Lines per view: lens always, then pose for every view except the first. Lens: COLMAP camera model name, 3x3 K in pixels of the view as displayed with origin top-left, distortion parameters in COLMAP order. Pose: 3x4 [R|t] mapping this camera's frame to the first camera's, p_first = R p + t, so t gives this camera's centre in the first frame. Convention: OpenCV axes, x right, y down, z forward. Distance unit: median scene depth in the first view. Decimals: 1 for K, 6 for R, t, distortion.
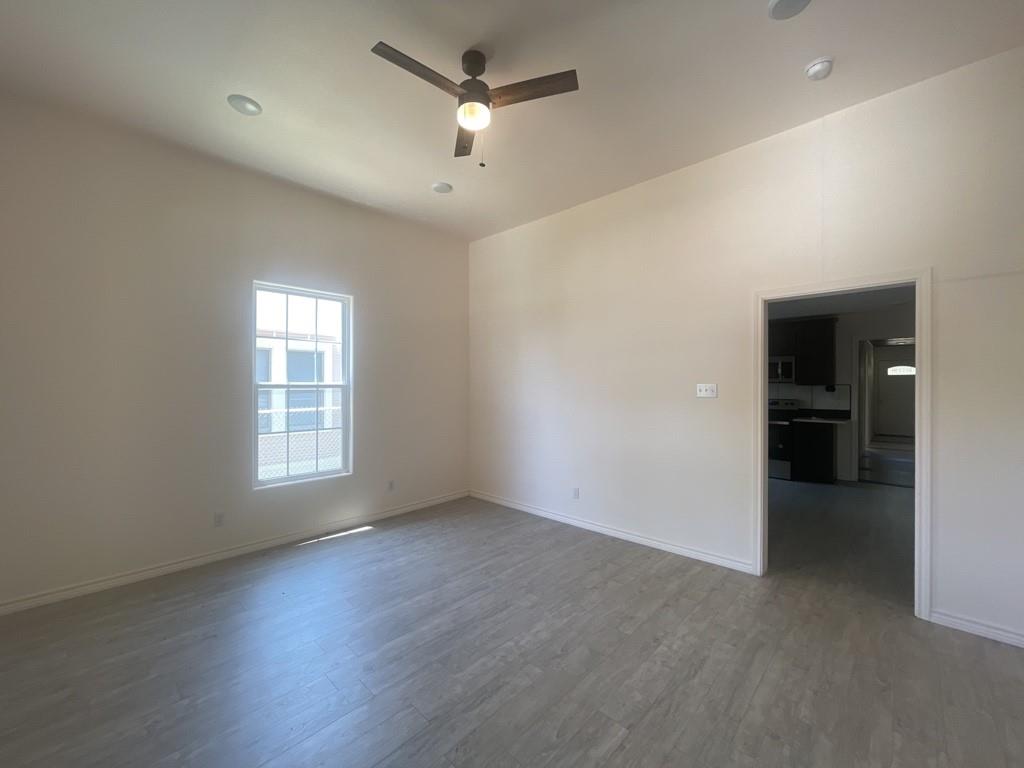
lens RADIAL K [[416.0, 0, 512.5], [0, 416.0, 380.2], [0, 0, 1]] dist [-0.001173, 0.000865]
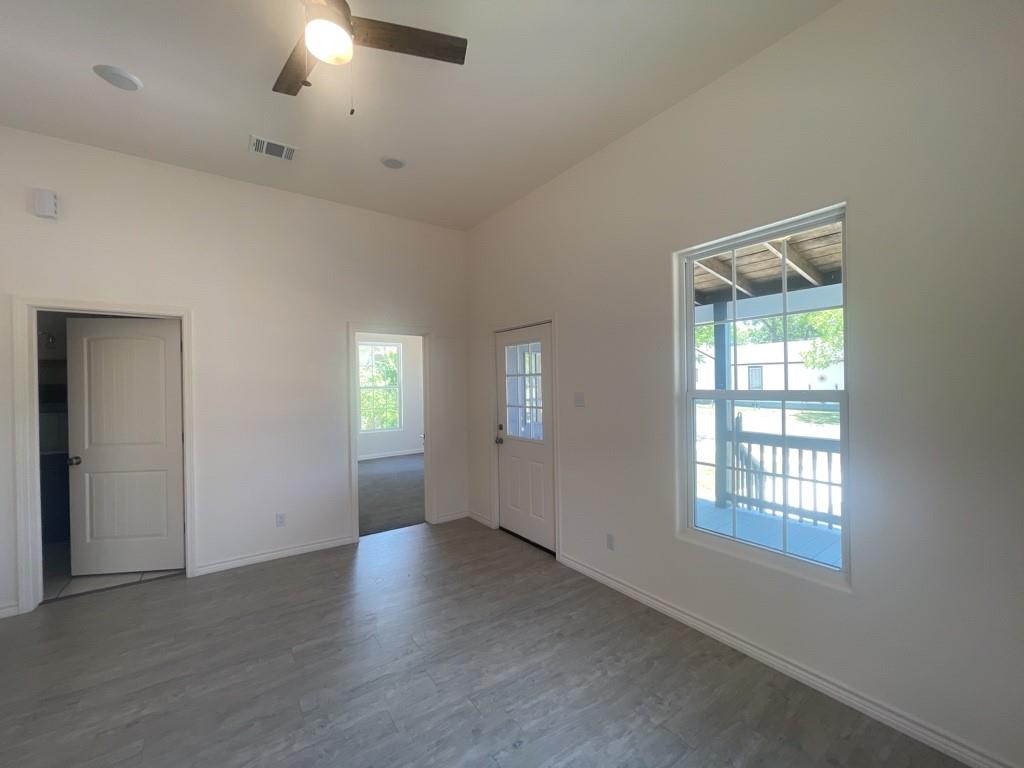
lens RADIAL K [[416.0, 0, 511.9], [0, 416.0, 382.9], [0, 0, 1]] dist [-0.001173, 0.000865]
pose [[-0.981723, 0.016381, 0.189609, -0.602611], [0.016320, 0.999865, -0.001884, -0.020959], [-0.189615, 0.001244, -0.981858, 1.856426]]
